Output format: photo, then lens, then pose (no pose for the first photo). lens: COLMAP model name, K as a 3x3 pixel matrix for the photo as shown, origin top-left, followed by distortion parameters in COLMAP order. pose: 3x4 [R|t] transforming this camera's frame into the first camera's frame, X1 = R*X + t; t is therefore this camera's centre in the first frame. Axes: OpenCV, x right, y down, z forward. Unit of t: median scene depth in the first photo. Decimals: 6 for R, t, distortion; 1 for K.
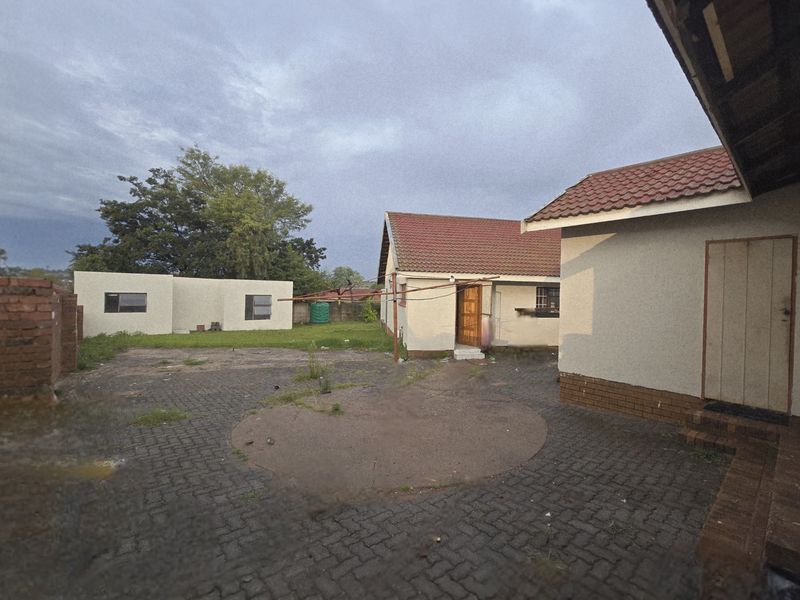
lens RADIAL K [[316.0, 0, 404.5], [0, 316.0, 297.1], [0, 0, 1]] dist [0.014852, -0.000078]
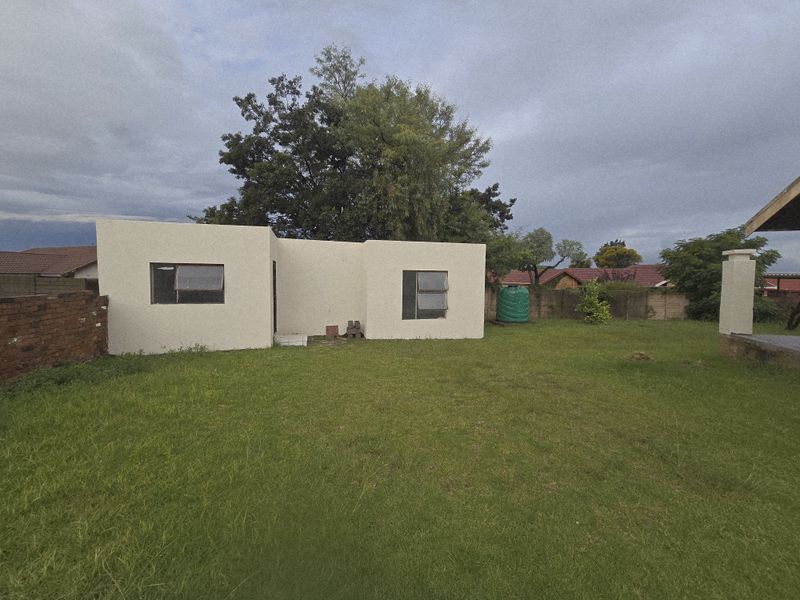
lens RADIAL K [[316.0, 0, 404.5], [0, 316.0, 297.1], [0, 0, 1]] dist [0.014852, -0.000078]
pose [[0.900788, 0.012364, -0.434083, -0.265300], [0.005644, 0.999177, 0.040172, 0.014934], [0.434223, -0.038637, 0.899977, 0.516723]]
